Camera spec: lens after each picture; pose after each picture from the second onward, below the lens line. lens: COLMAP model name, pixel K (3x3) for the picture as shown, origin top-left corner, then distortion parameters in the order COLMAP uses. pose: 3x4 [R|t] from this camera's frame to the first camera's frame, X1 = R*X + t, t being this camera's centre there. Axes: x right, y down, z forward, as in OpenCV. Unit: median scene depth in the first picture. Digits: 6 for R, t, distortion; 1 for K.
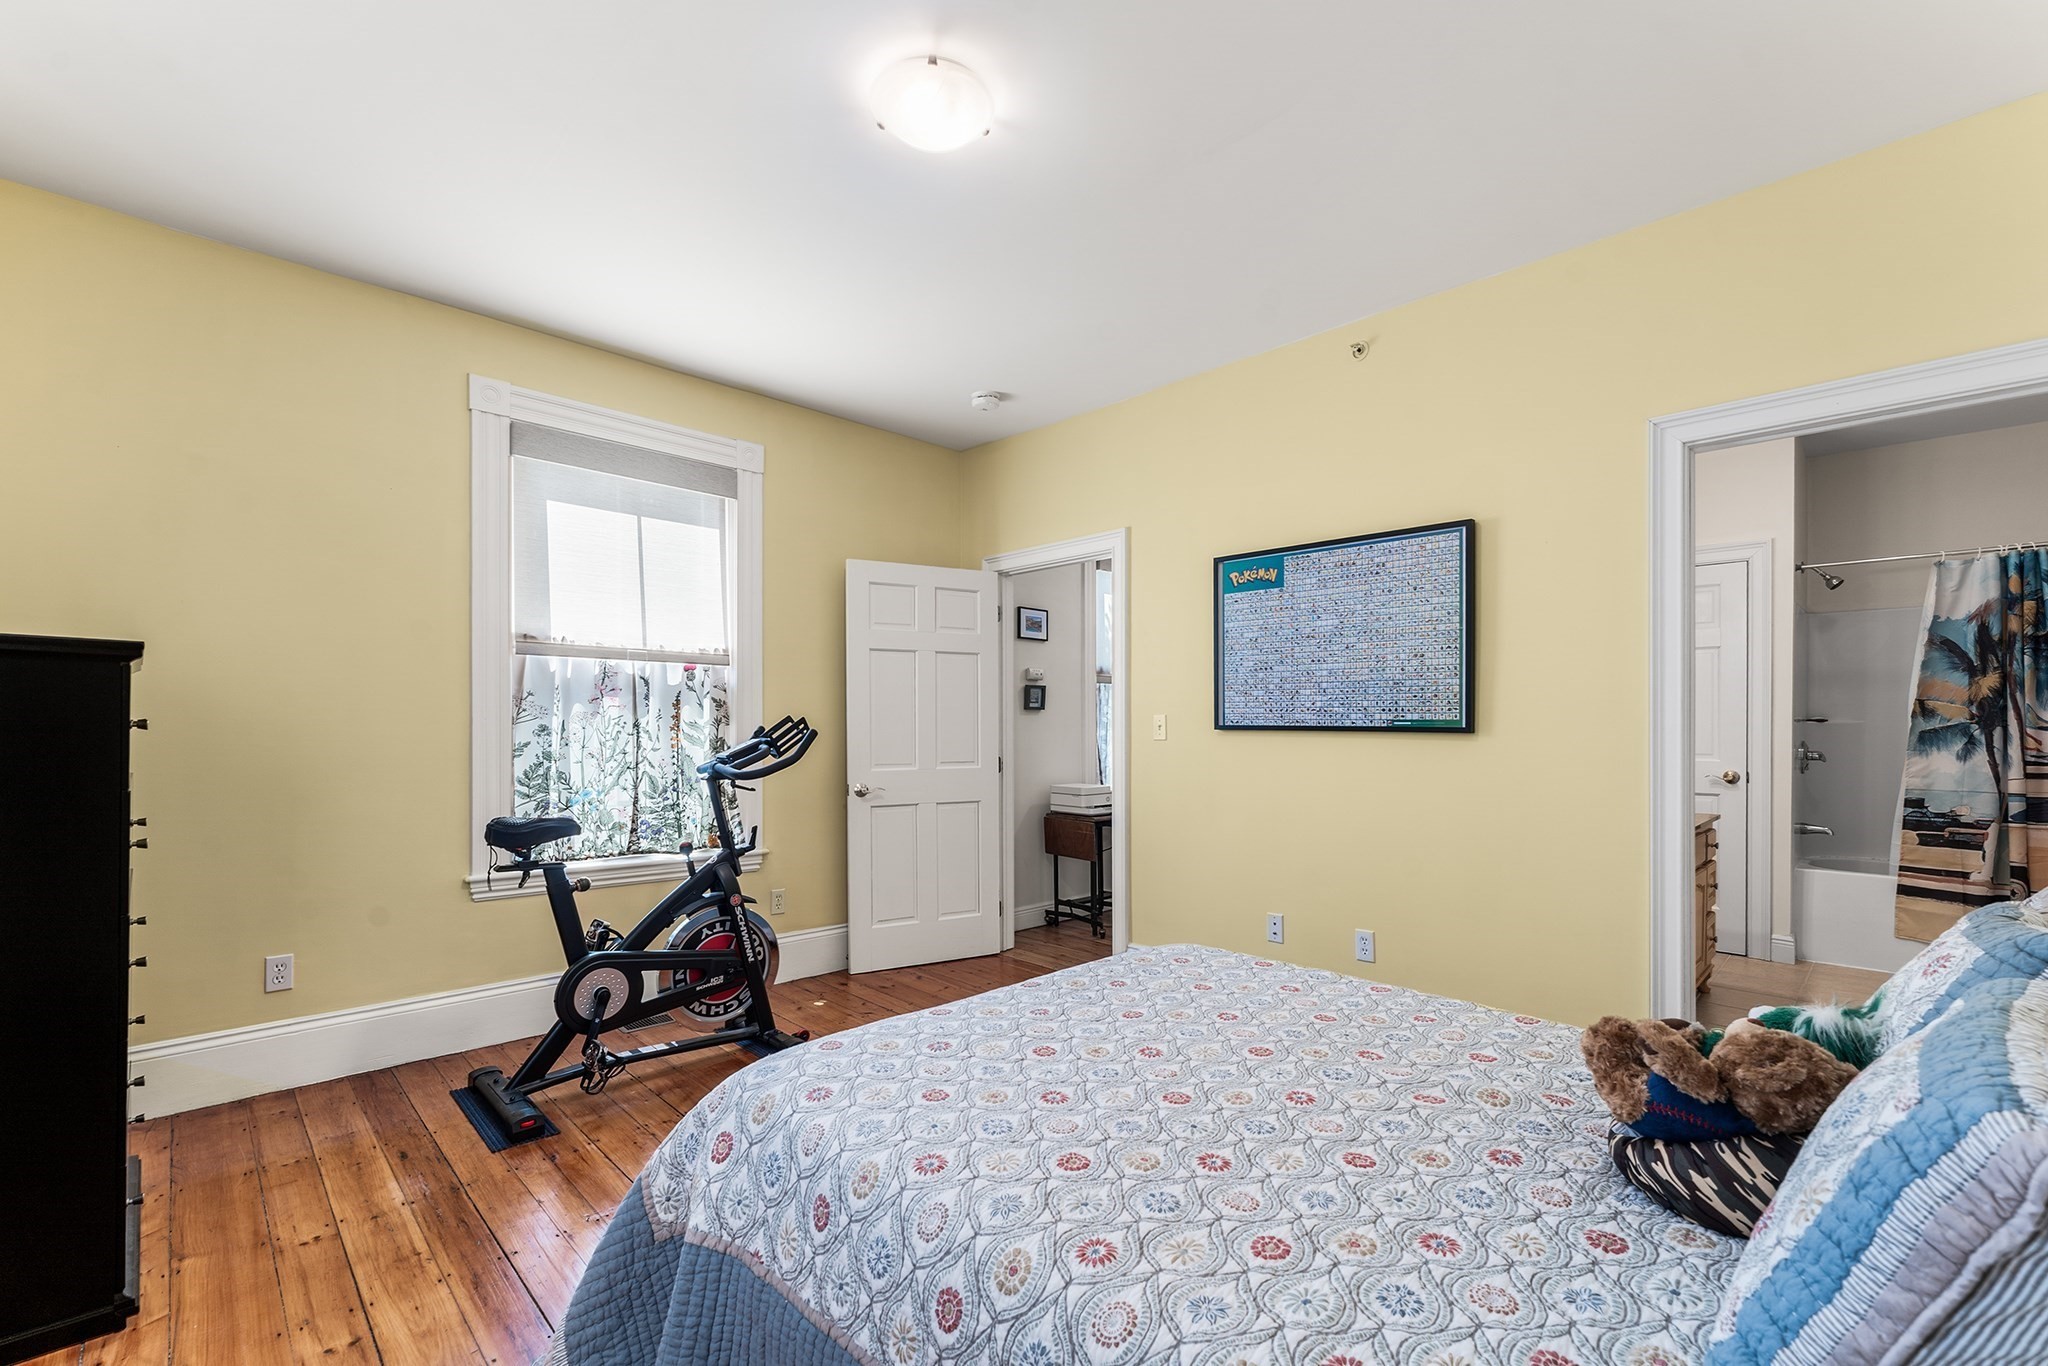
lens RADIAL K [[865.9, 0, 1018.1], [0, 865.9, 723.2], [0, 0, 1]] dist [0.001612, -0.000211]
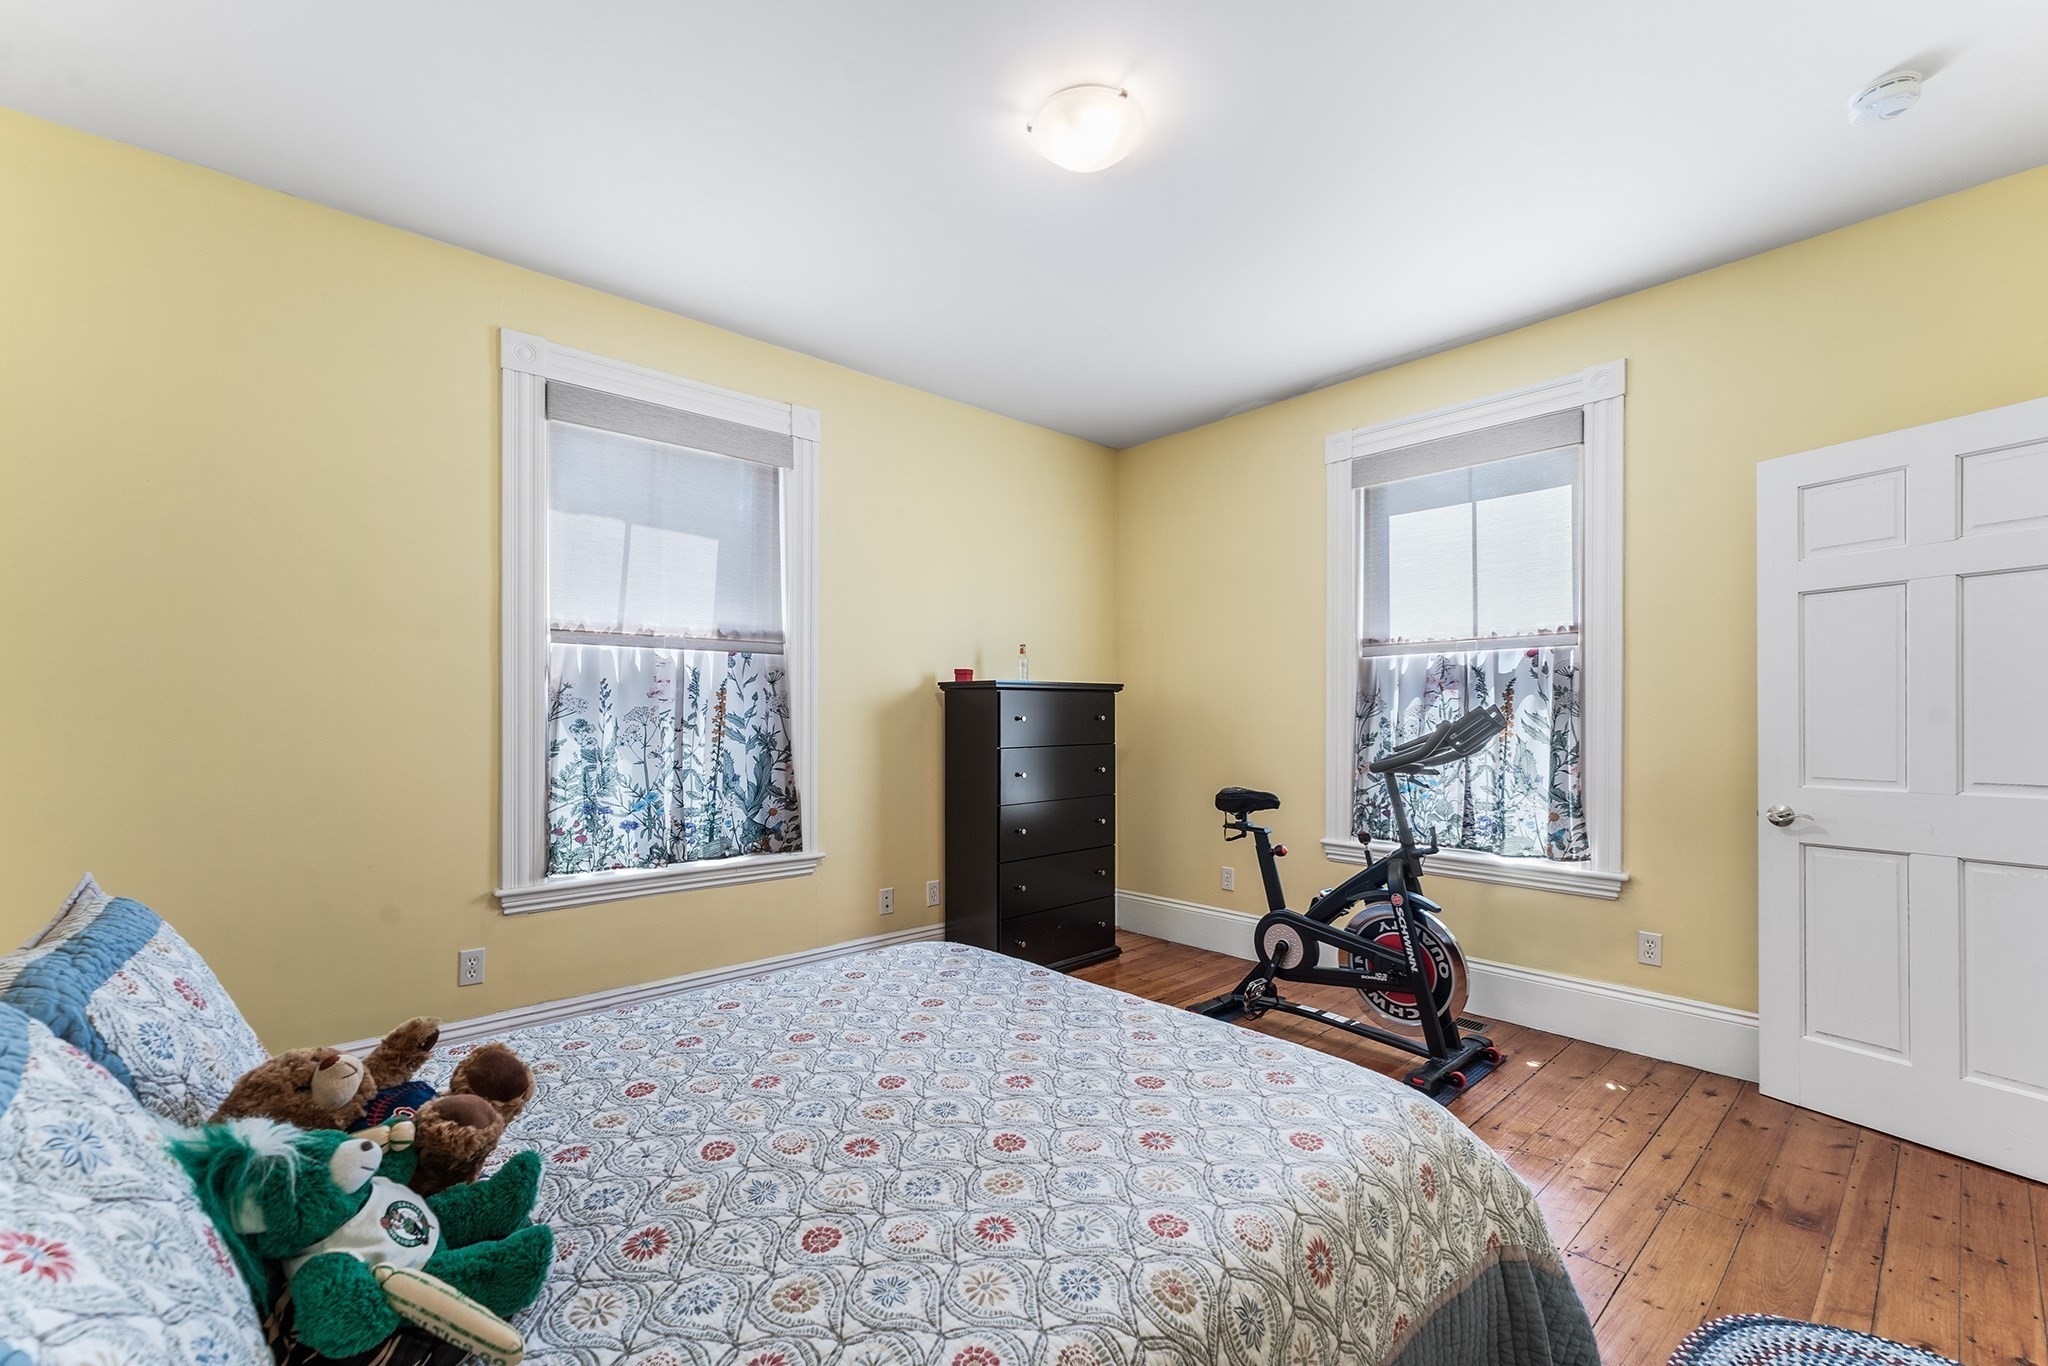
lens RADIAL K [[884.4, 0, 1023.6], [0, 884.4, 716.4], [0, 0, 1]] dist [0.000345, 0.000106]
pose [[-0.024045, -0.002871, -0.999707, 0.654900], [0.007387, 0.999968, -0.003050, 0.001249], [0.999684, -0.007458, -0.024023, 0.608404]]
